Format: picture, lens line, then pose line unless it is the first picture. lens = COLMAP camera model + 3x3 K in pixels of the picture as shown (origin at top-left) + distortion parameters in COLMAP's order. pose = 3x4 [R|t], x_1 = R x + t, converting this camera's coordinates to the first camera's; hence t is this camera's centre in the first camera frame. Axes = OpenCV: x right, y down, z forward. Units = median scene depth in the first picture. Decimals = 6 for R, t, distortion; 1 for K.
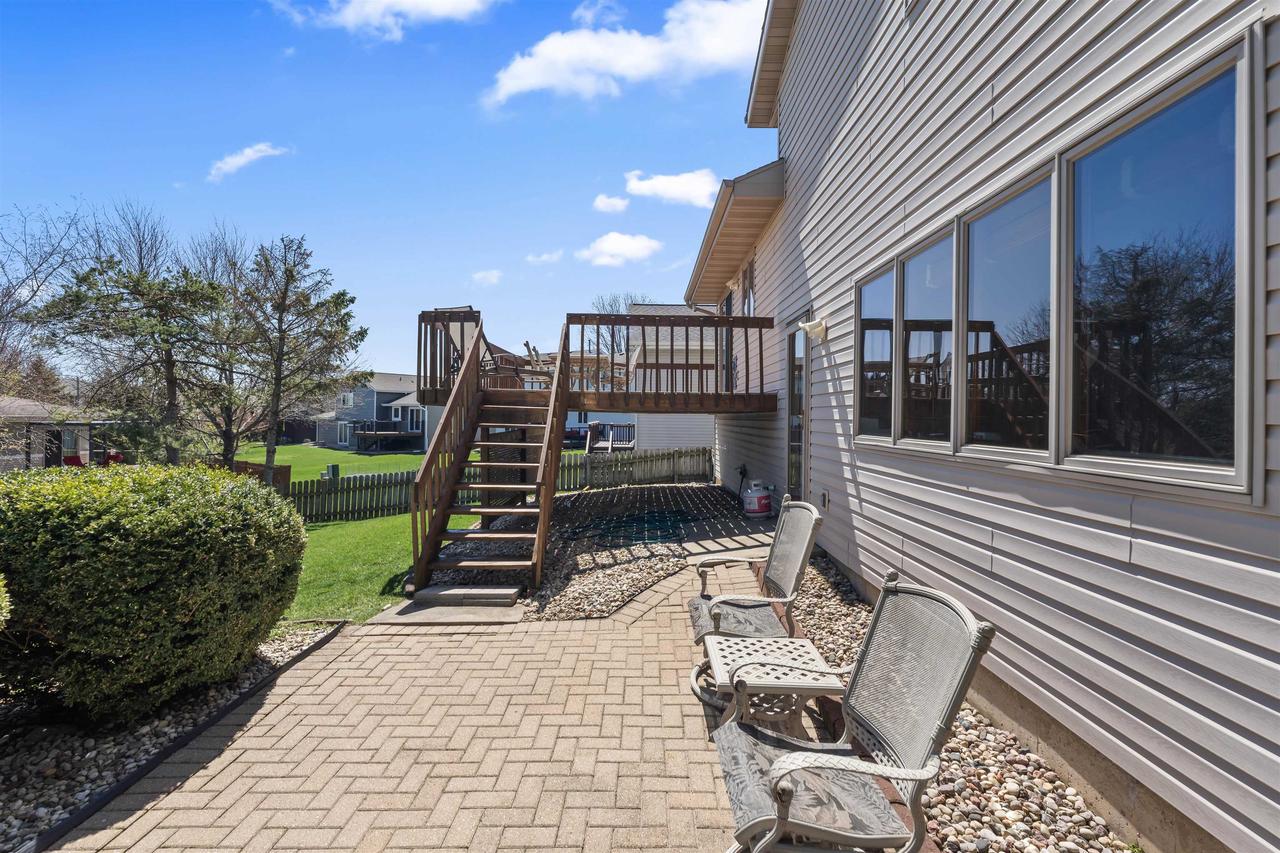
lens RADIAL K [[580.0, 0, 643.5], [0, 580.0, 413.2], [0, 0, 1]] dist [-0.005574, 0.001125]
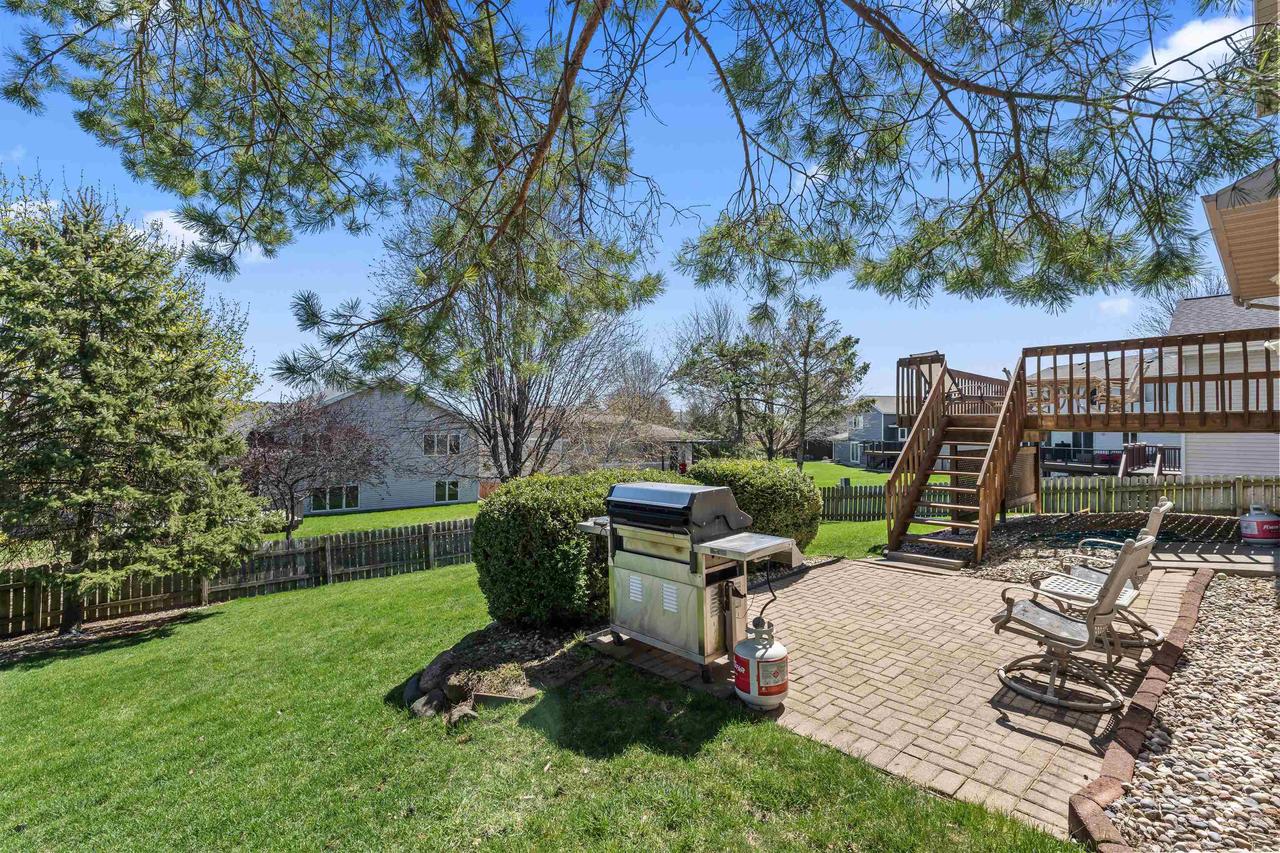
lens RADIAL K [[580.0, 0, 640.5], [0, 580.0, 420.6], [0, 0, 1]] dist [-0.005574, 0.001125]
pose [[0.670775, -0.021564, -0.741347, 0.095872], [0.004195, 0.999672, -0.025282, 0.000174], [0.741649, 0.013848, 0.670645, -0.159475]]
